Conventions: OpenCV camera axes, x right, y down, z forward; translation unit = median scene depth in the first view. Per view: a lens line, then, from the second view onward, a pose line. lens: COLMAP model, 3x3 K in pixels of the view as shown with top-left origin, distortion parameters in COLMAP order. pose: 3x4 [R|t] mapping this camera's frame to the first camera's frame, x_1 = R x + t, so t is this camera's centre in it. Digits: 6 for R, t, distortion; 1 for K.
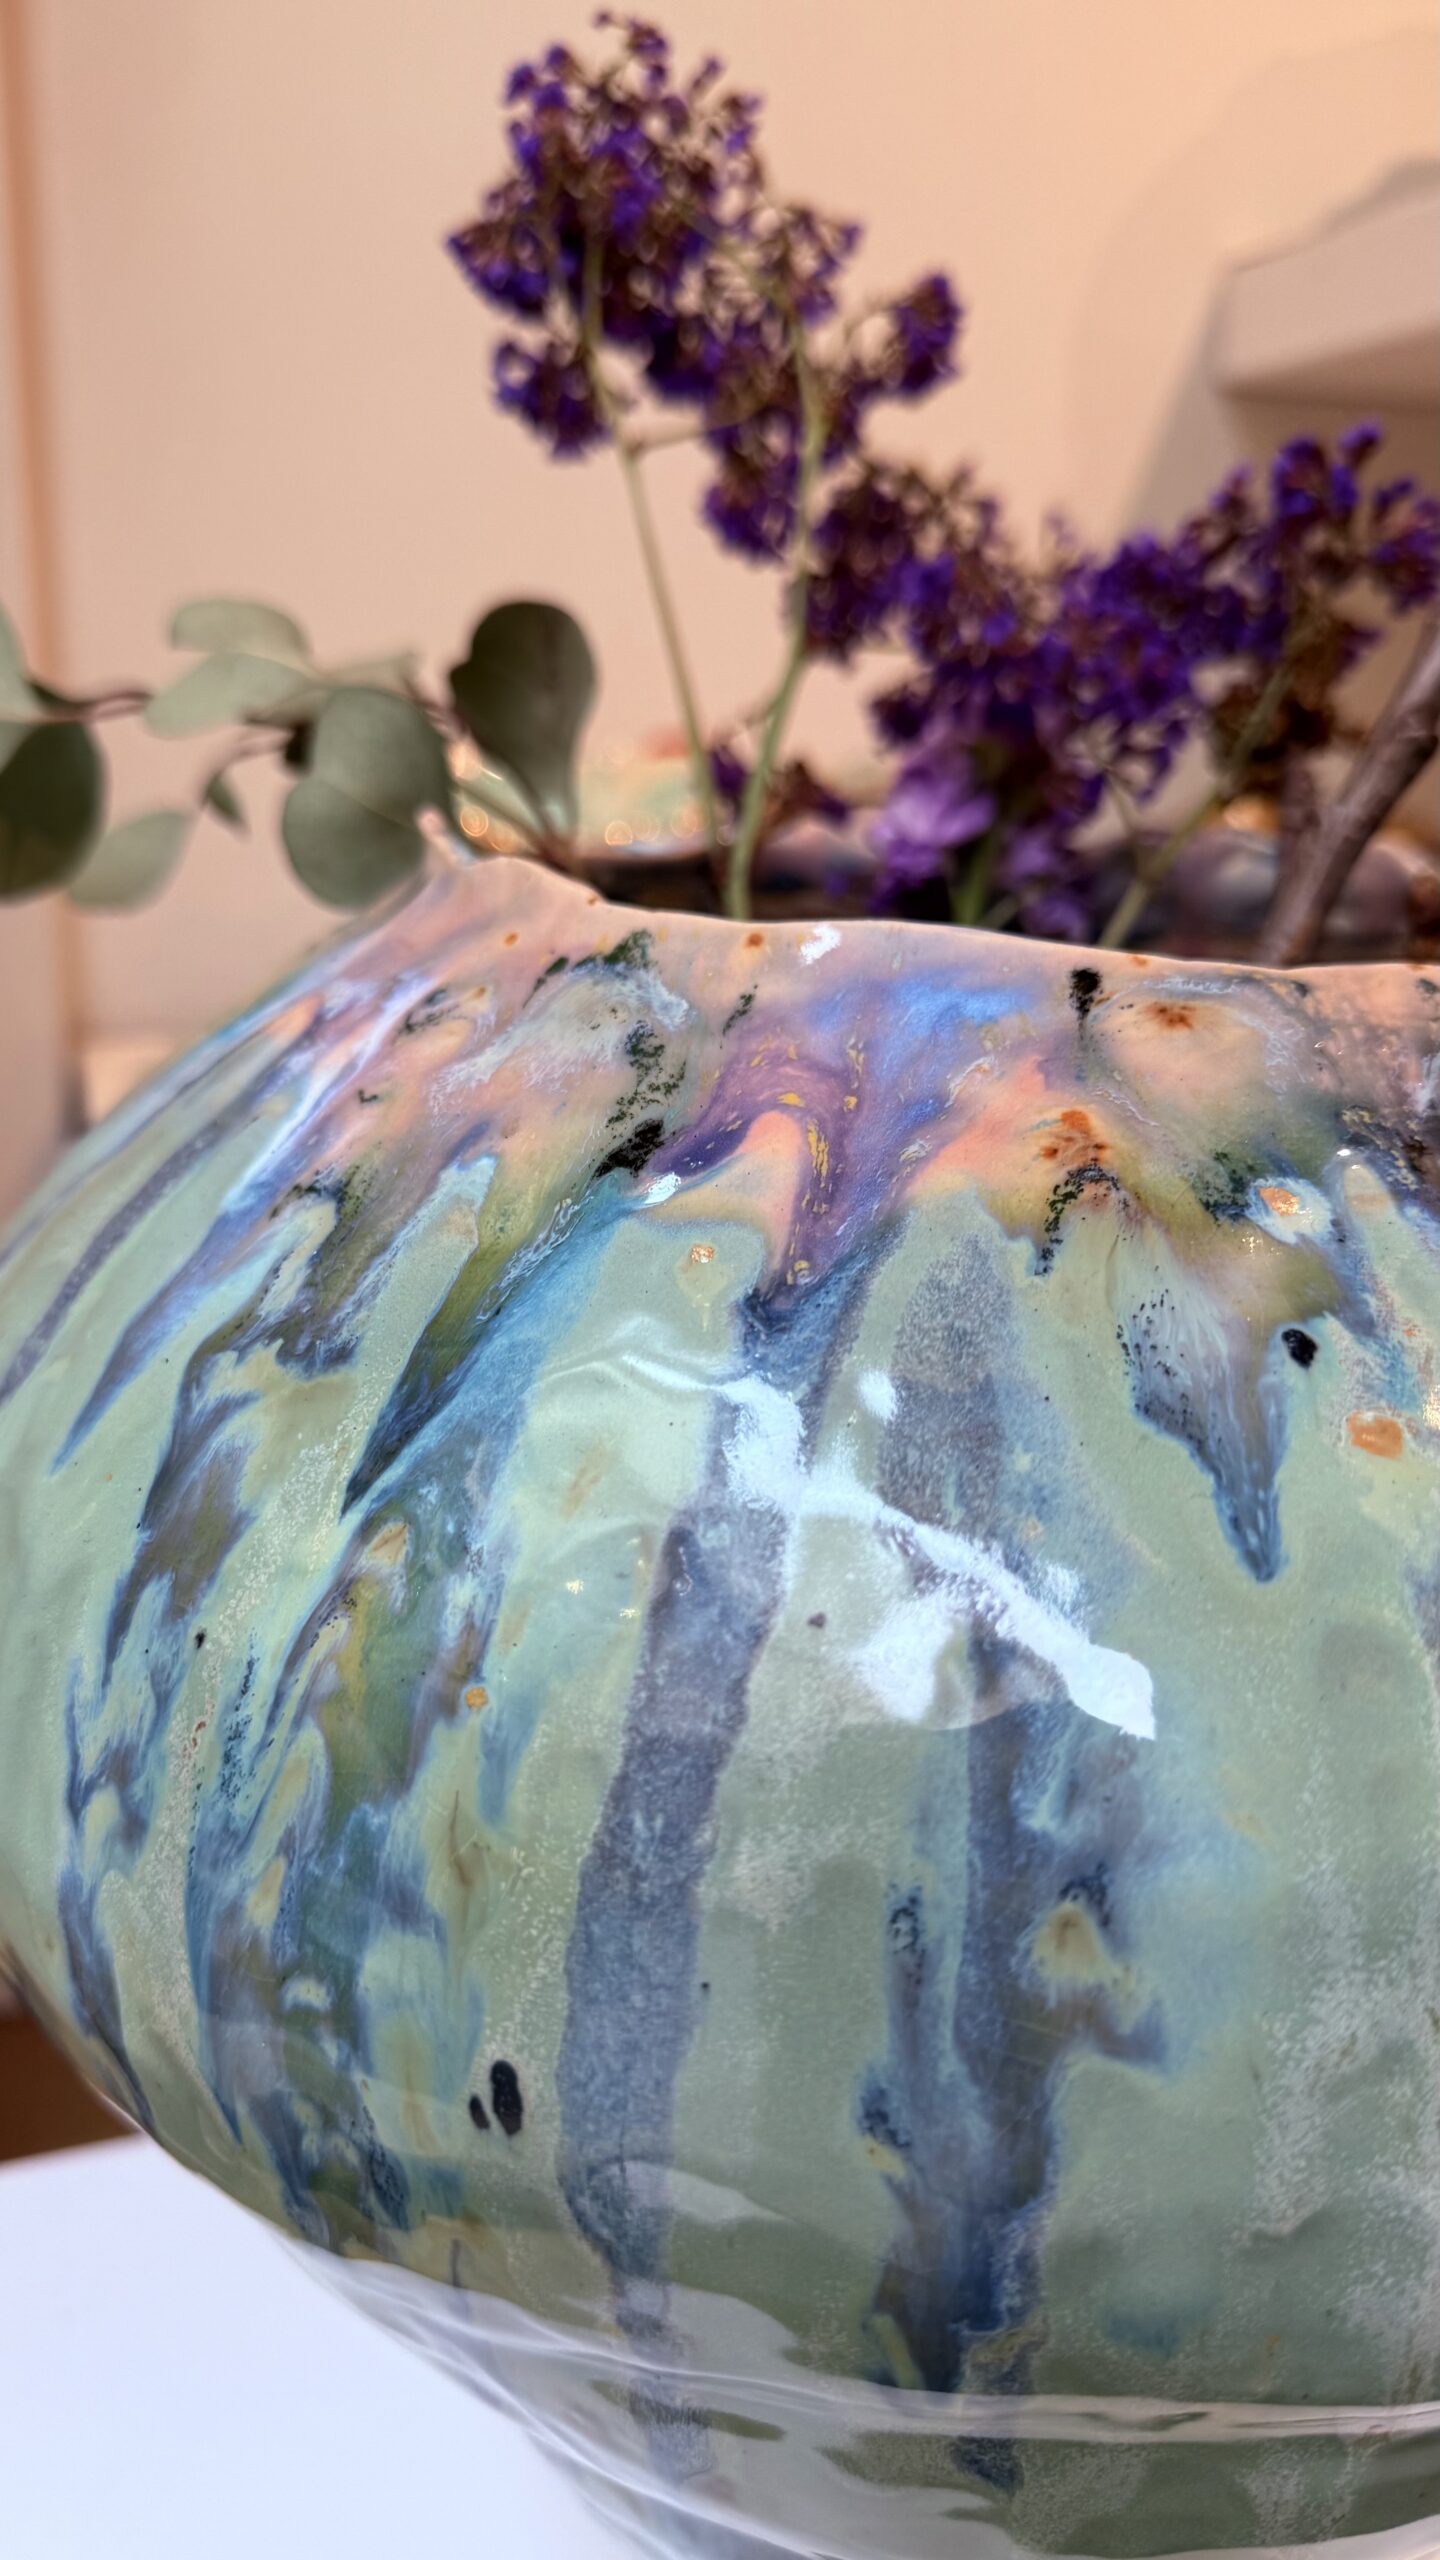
lens RADIAL K [[1892.4, 0, 710.8], [0, 1892.4, 1303.8], [0, 0, 1]] dist [0.052713, -0.120534]
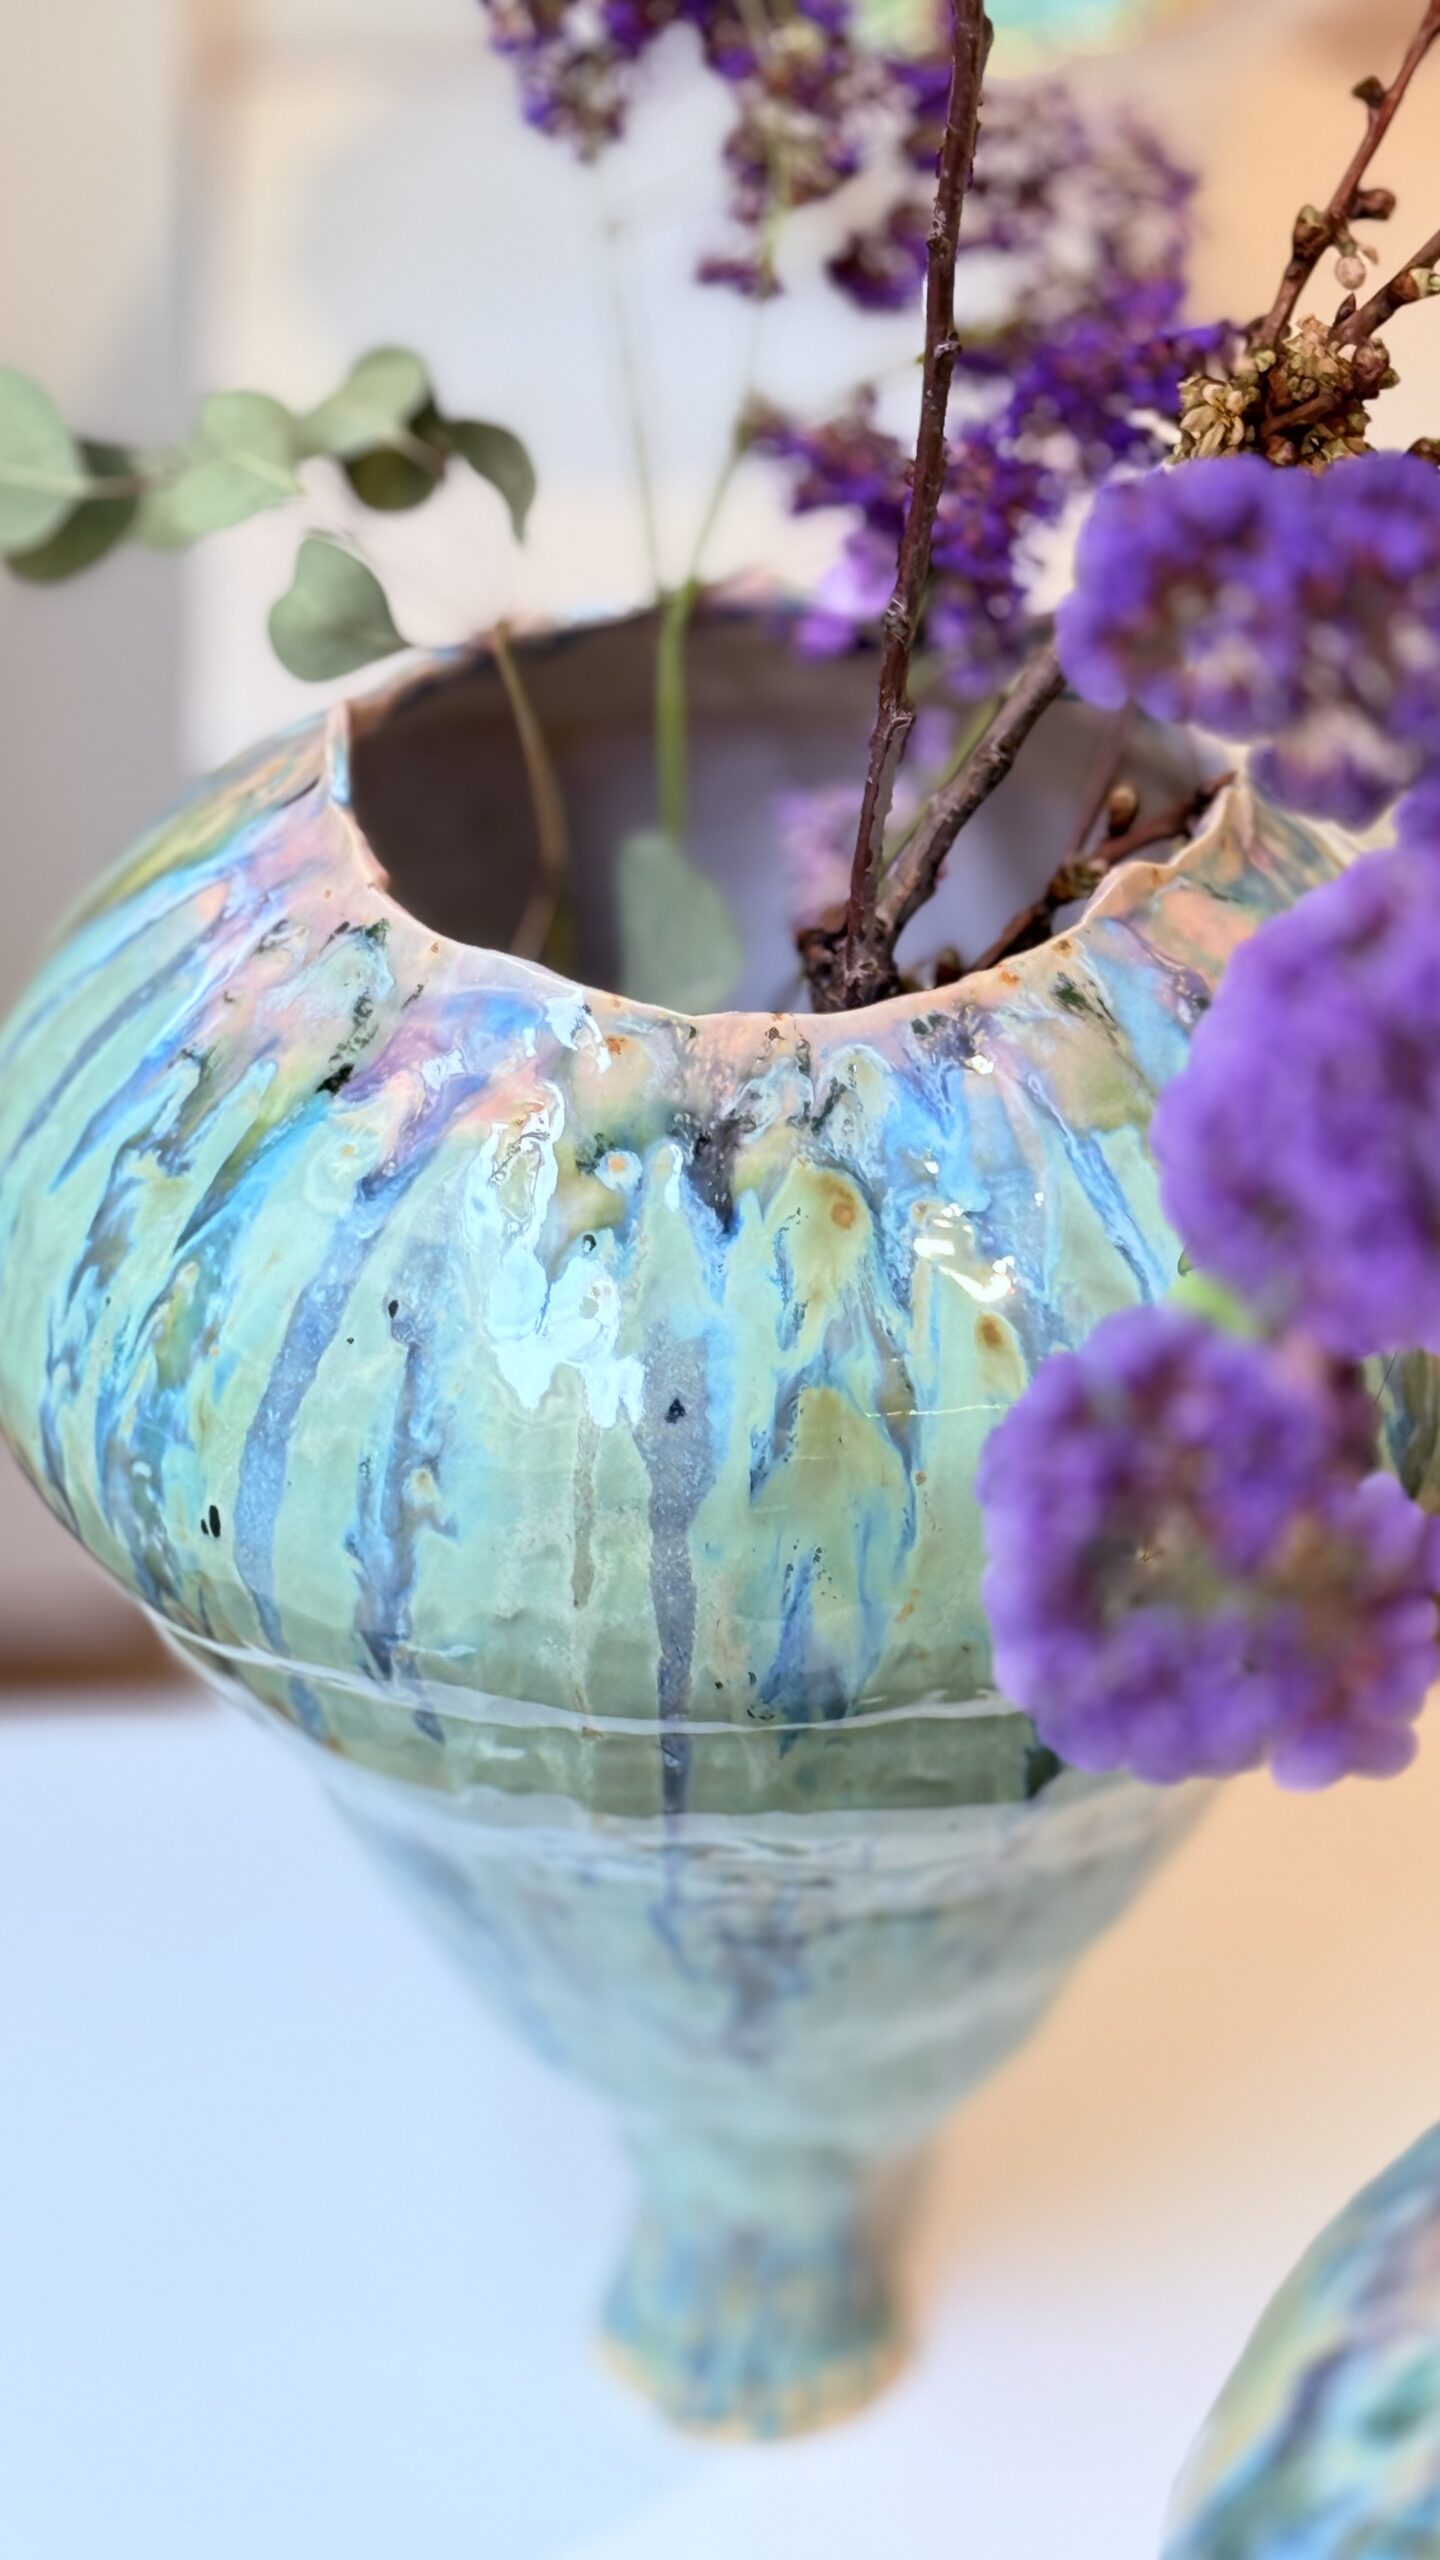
lens RADIAL K [[6860.3, 0, 715.5], [0, 6860.3, 1296.4], [0, 0, 1]] dist [-0.035503, 0.000000]
pose [[0.959966, 0.133765, -0.246112, 2.081052], [-0.070625, 0.965807, 0.249456, -1.641195], [0.271066, -0.222087, 0.936590, -5.487779]]
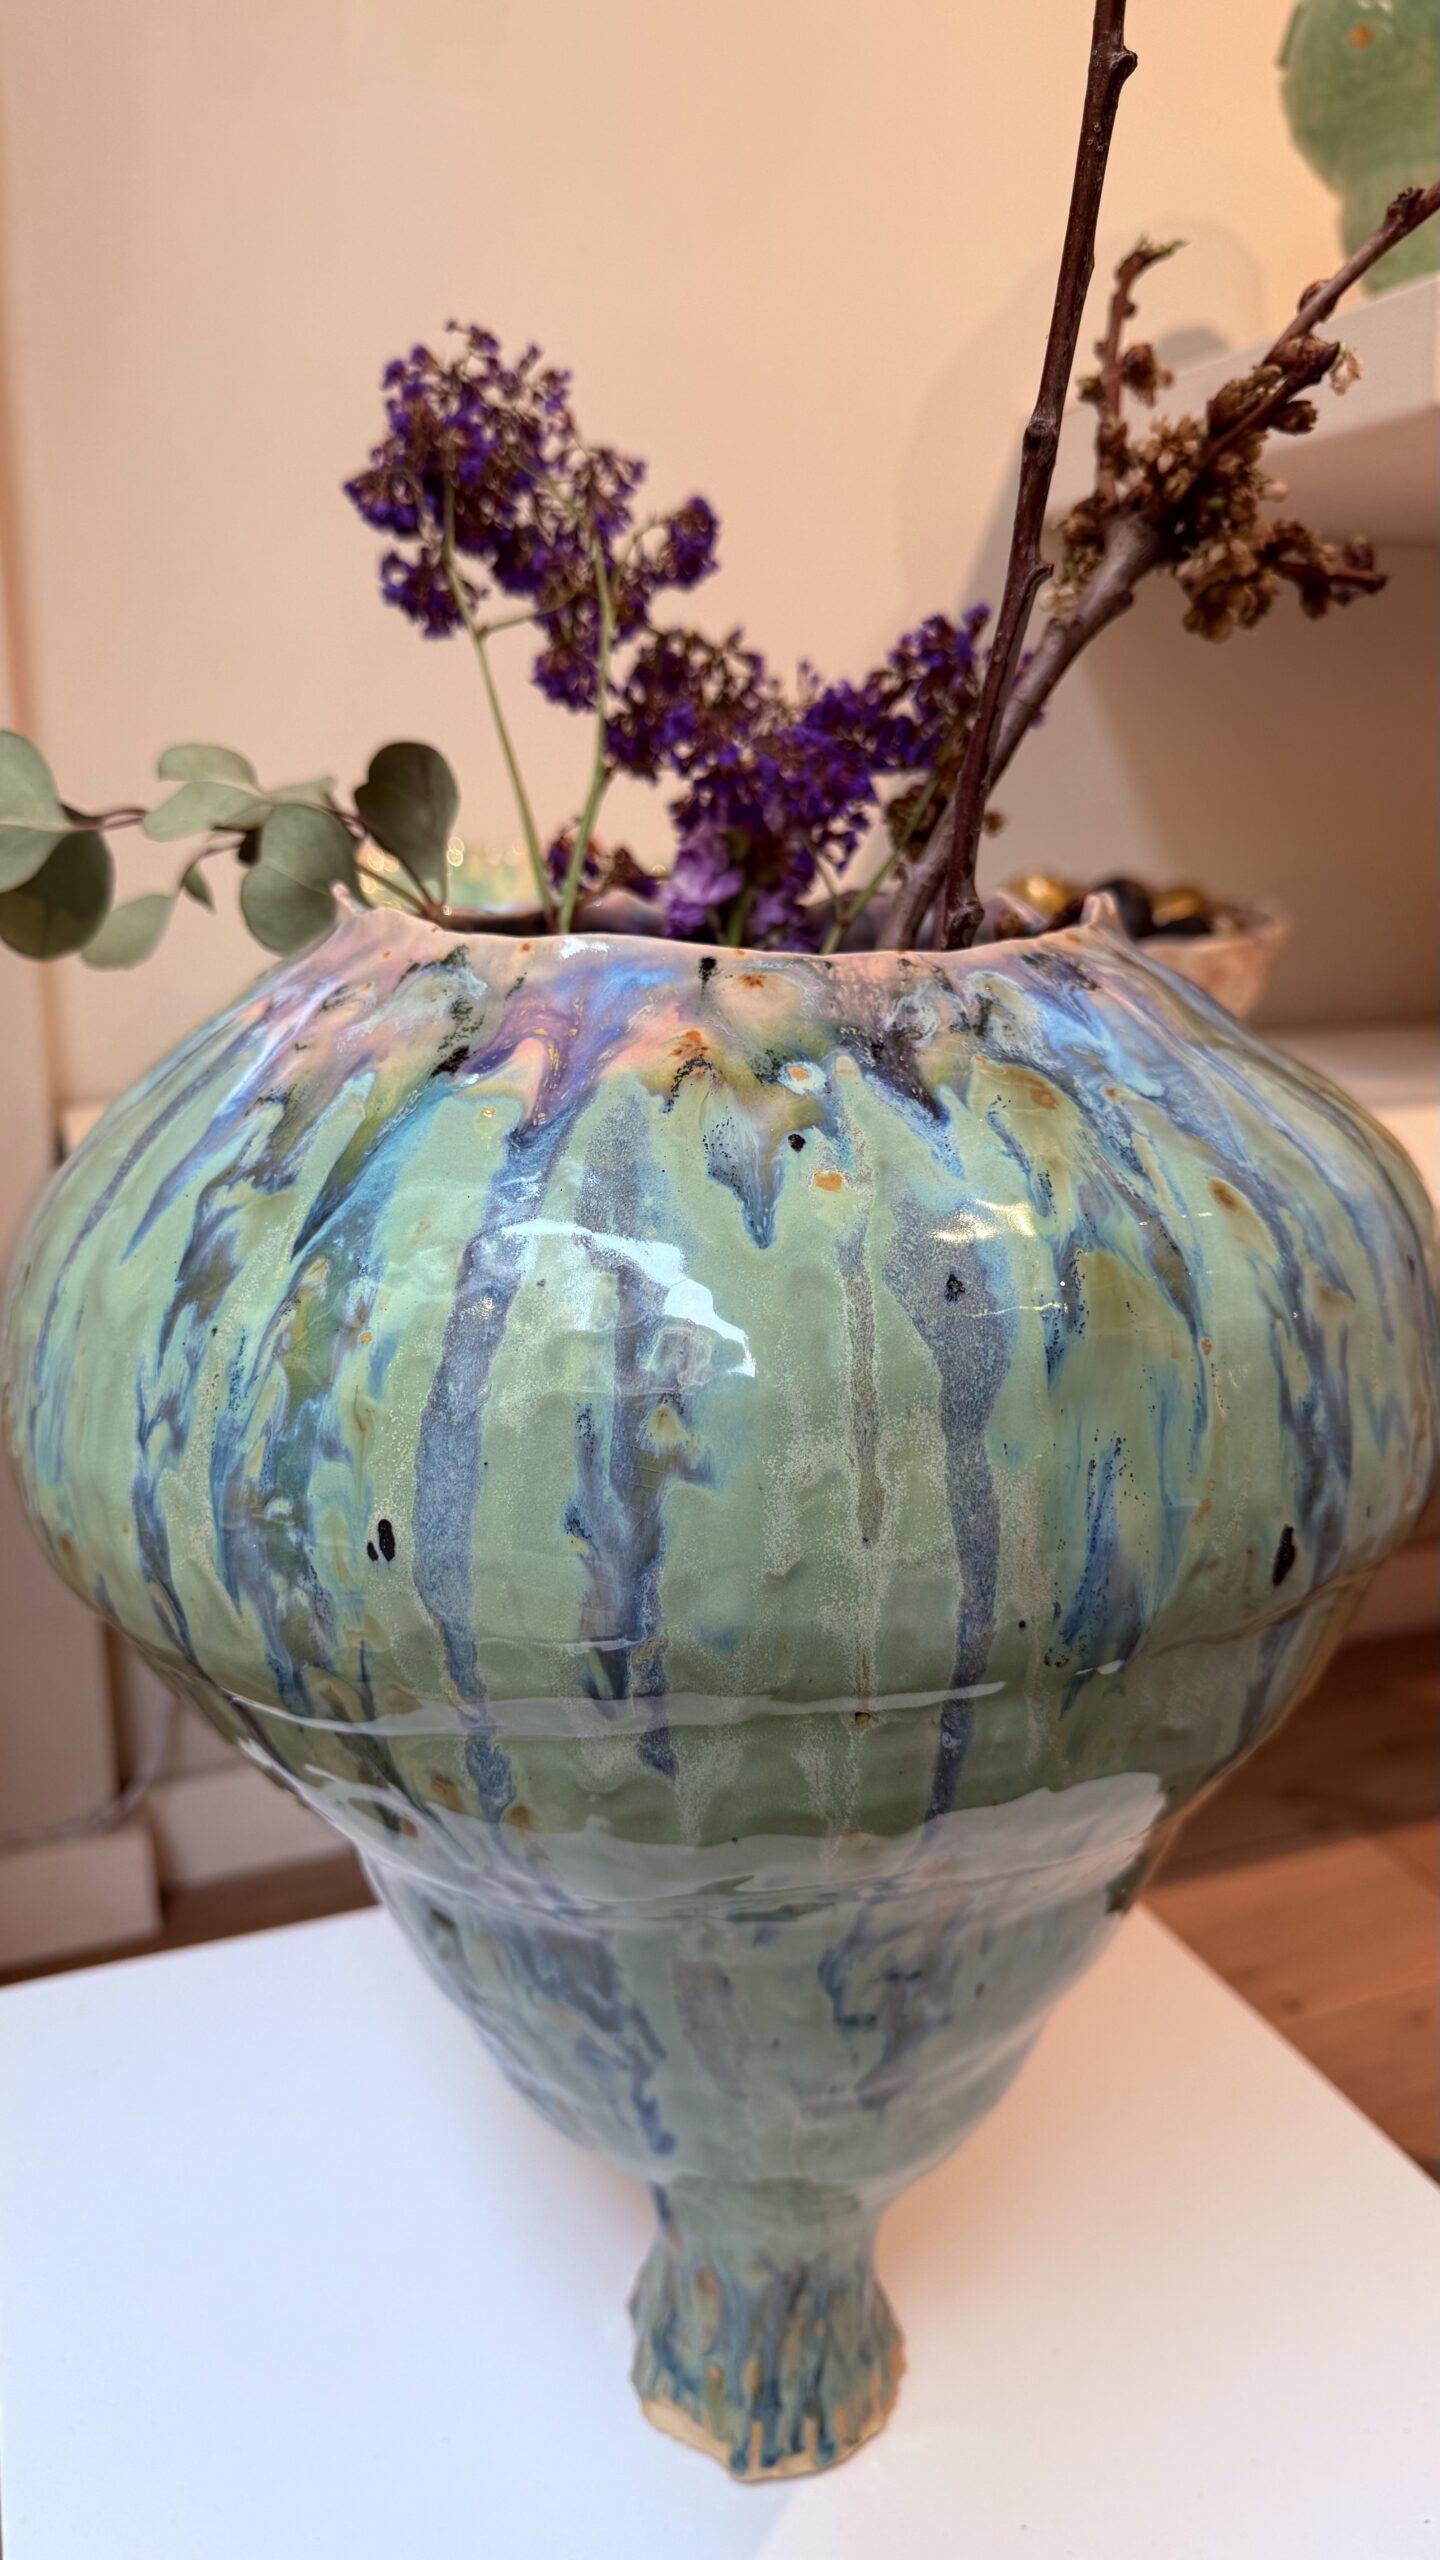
lens RADIAL K [[1892.4, 0, 711.6], [0, 1892.4, 1285.1], [0, 0, 1]] dist [0.052713, -0.120534]
pose [[0.998940, -0.032026, 0.033061, 0.138228], [0.033783, 0.997966, -0.054054, 0.233883], [-0.031263, 0.055113, 0.997991, -0.778047]]
